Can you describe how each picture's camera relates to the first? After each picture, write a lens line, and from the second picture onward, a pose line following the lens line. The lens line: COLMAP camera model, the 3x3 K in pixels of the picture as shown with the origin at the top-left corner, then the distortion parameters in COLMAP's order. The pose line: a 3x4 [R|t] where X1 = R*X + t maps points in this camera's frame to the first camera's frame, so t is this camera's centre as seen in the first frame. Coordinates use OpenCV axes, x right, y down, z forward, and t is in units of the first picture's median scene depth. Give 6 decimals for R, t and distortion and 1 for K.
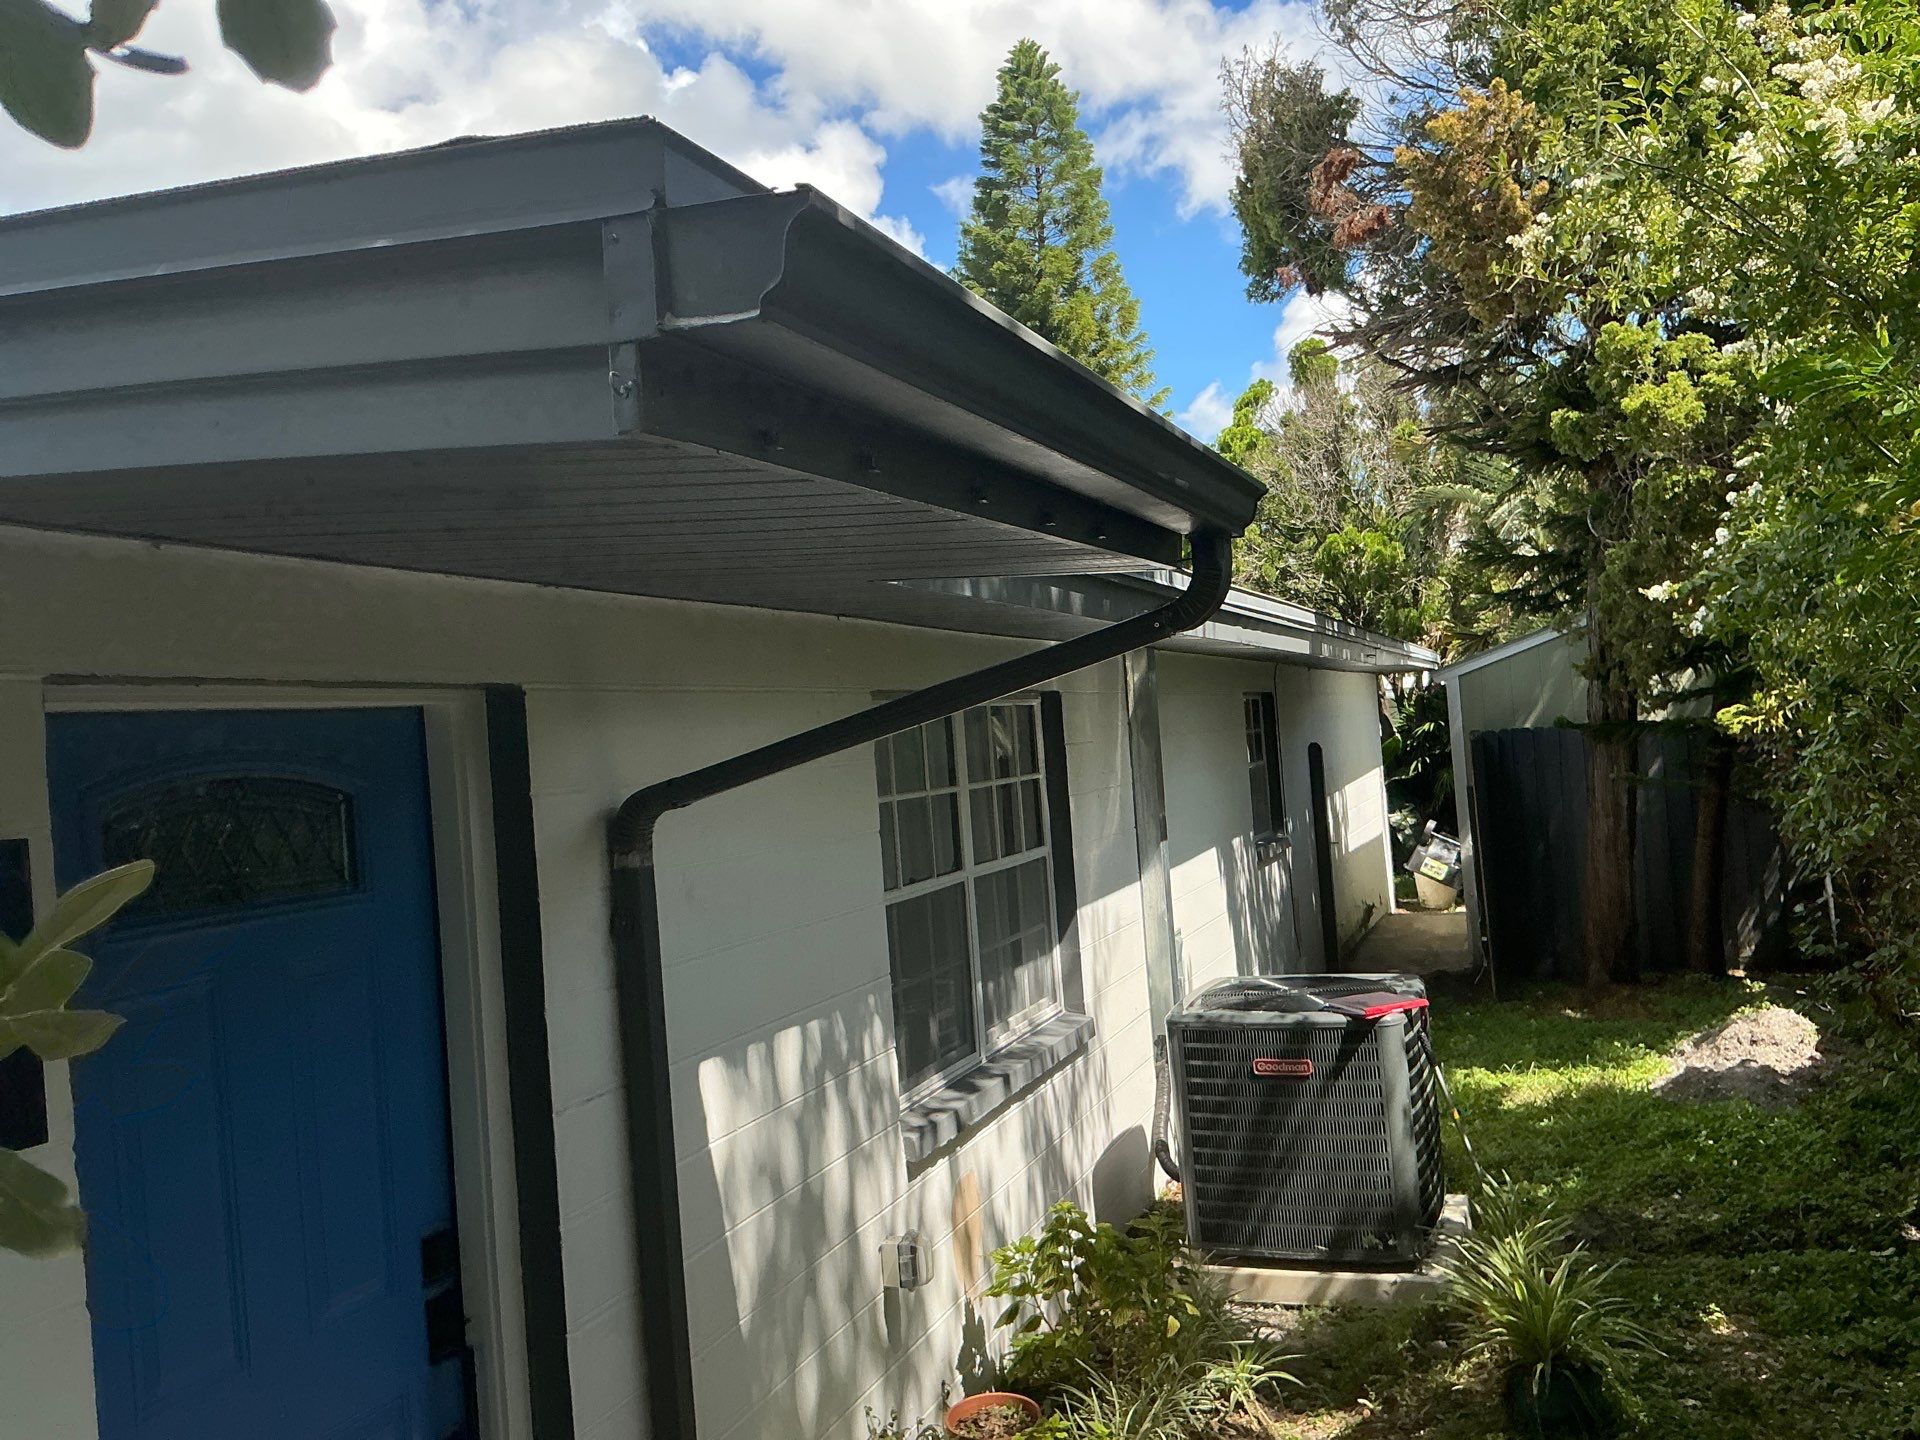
lens RADIAL K [[1675.4, 0, 960.0], [0, 1675.4, 720.0], [0, 0, 1]] dist [0.180337, -0.512957]
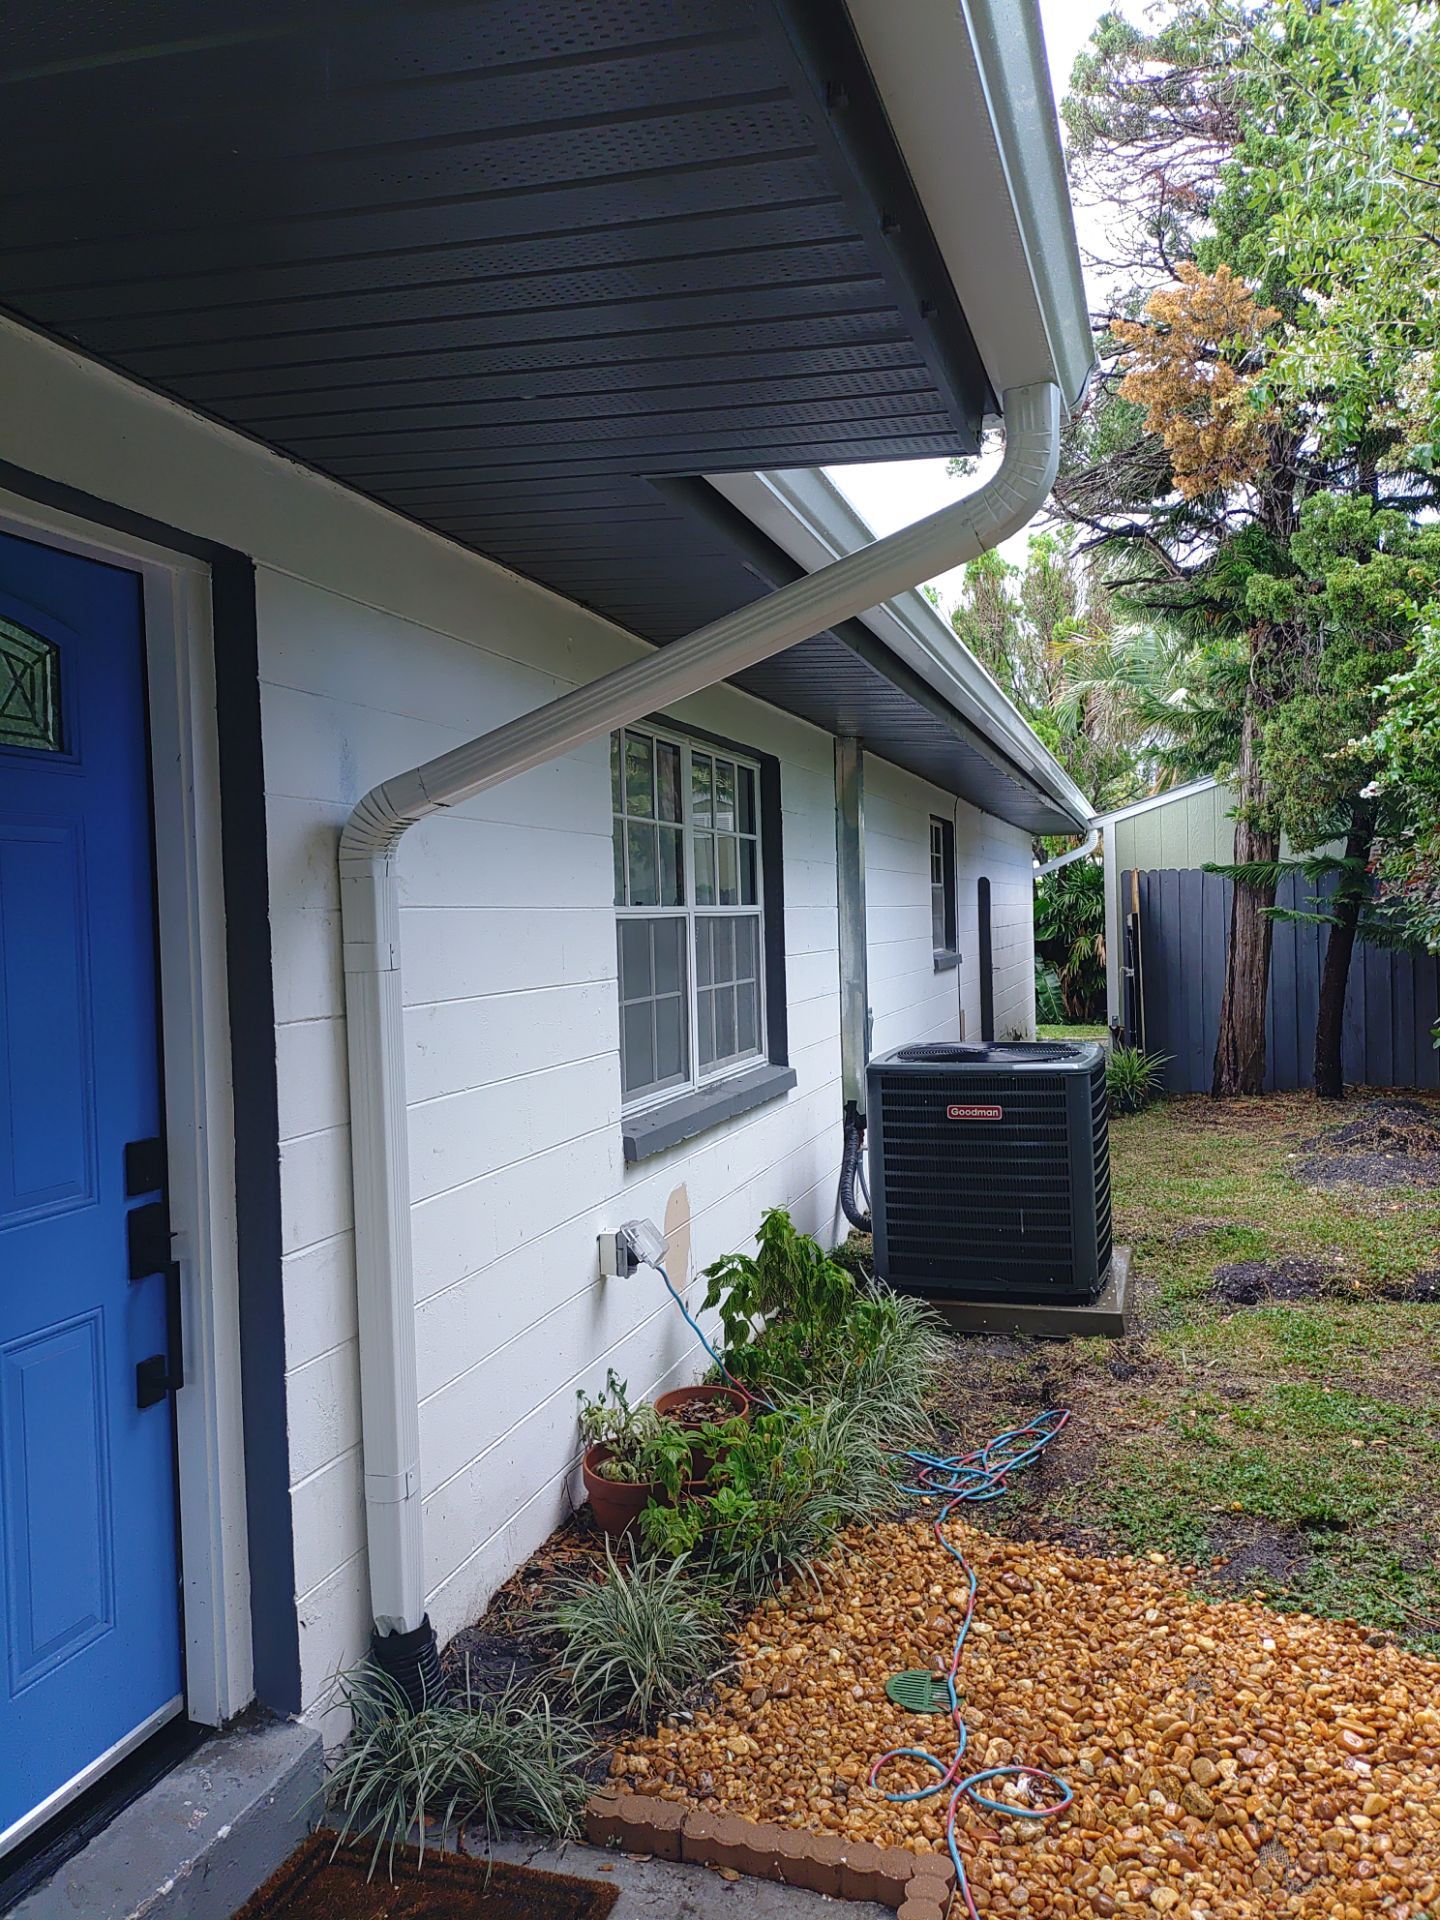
lens RADIAL K [[1480.4, 0, 720.0], [0, 1480.4, 960.0], [0, 0, 1]] dist [0.067592, -0.053799]
pose [[0.997785, 0.038964, 0.053921, -0.040535], [-0.040577, 0.998751, 0.029138, 0.163560], [-0.052719, -0.031262, 0.998120, 0.169239]]
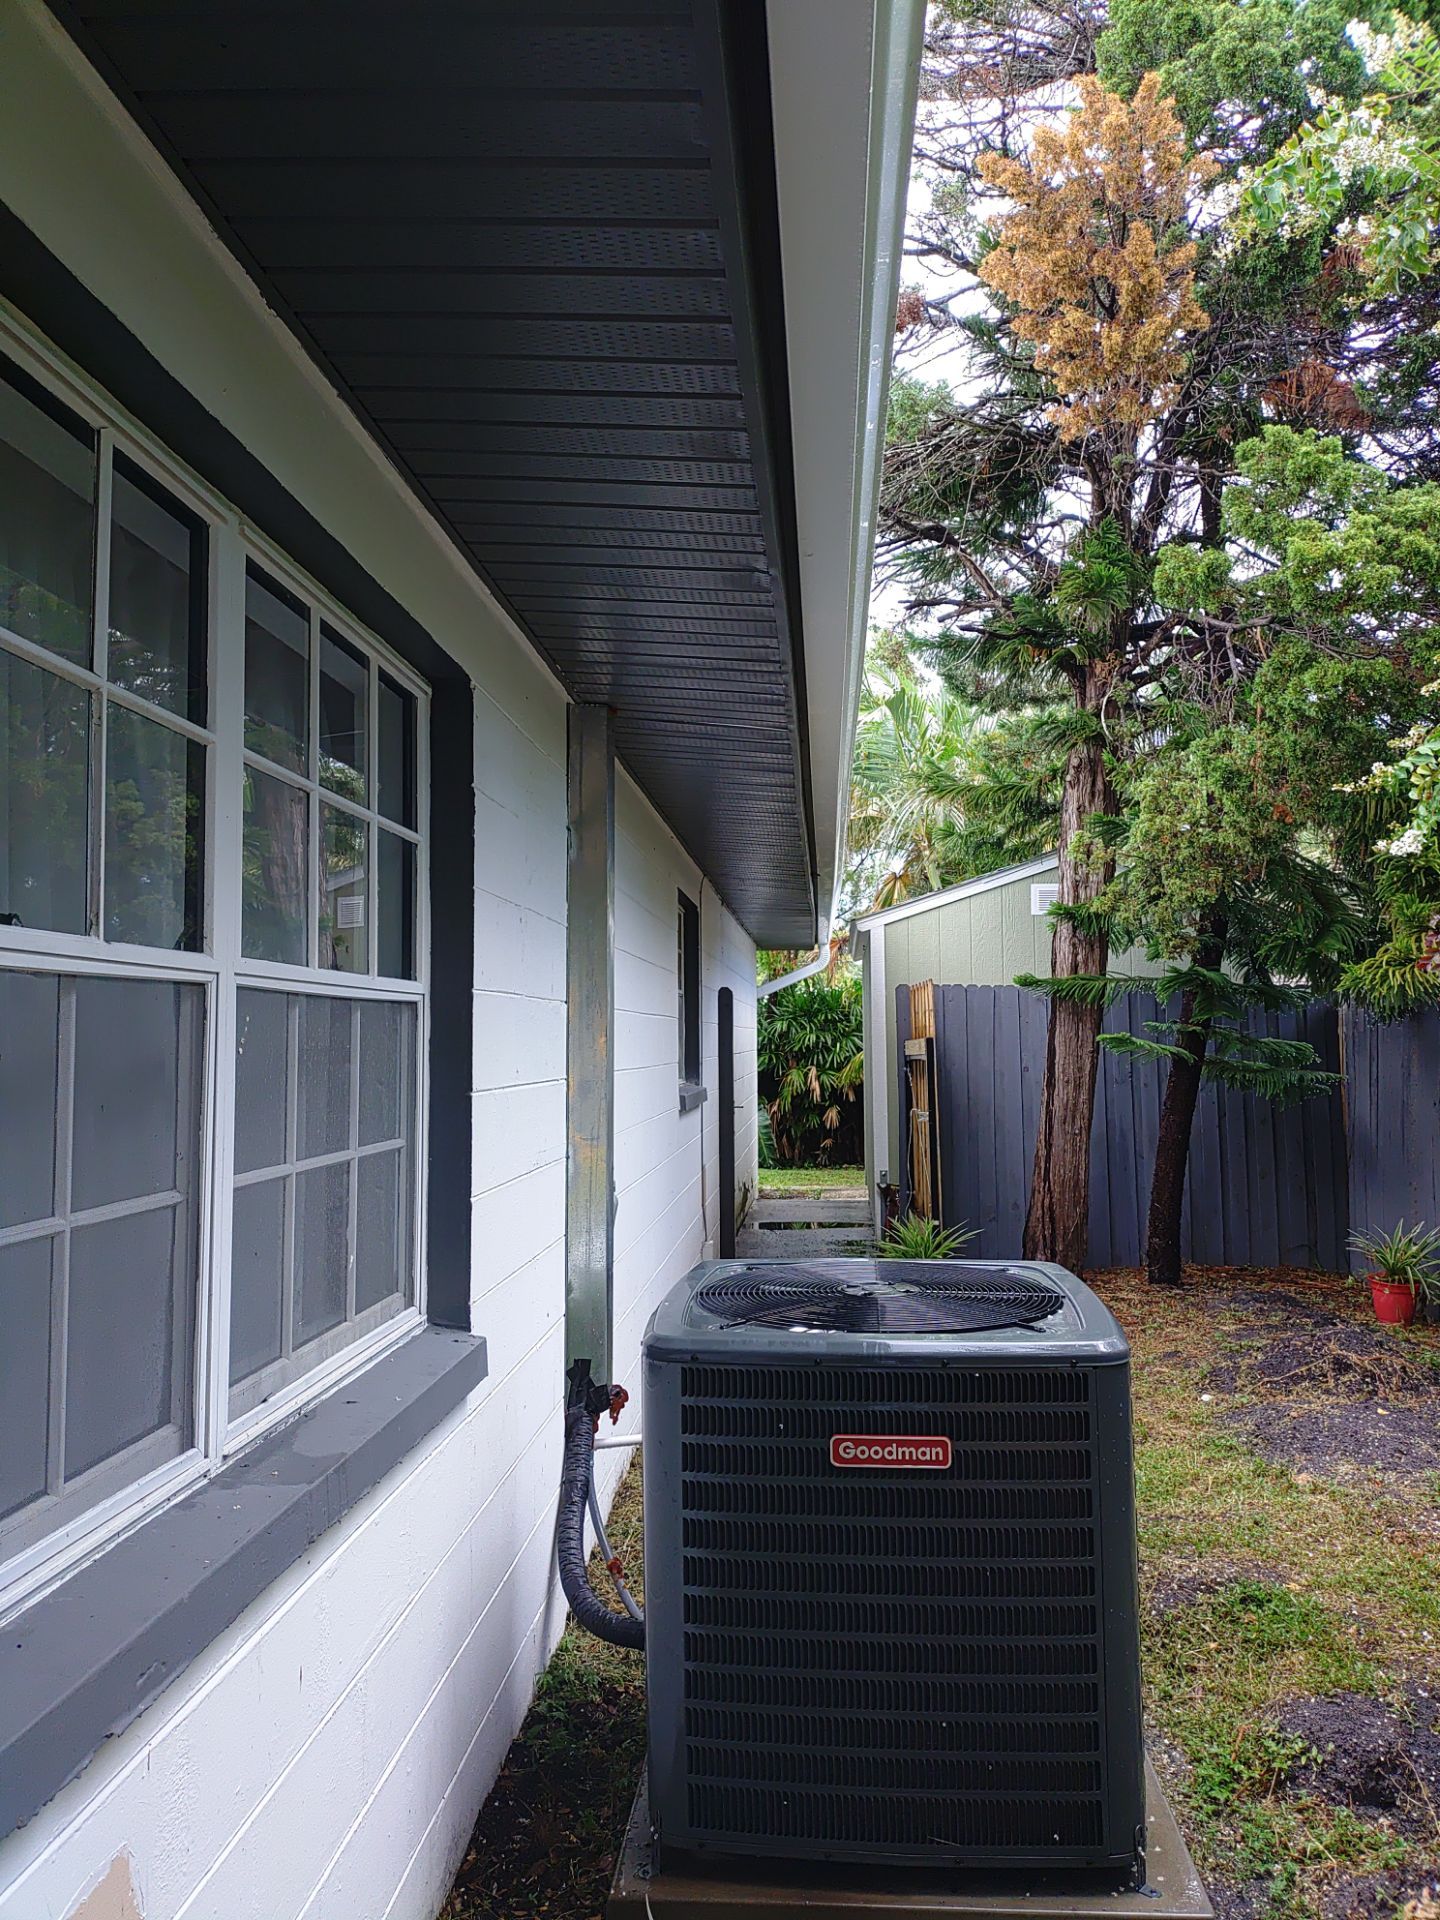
lens RADIAL K [[1480.4, 0, 720.0], [0, 1480.4, 960.0], [0, 0, 1]] dist [0.067592, -0.053799]
pose [[0.960825, 0.079113, 0.265624, 0.040431], [-0.062829, 0.995618, -0.069264, 0.182990], [-0.269940, 0.049862, 0.961585, 1.104881]]
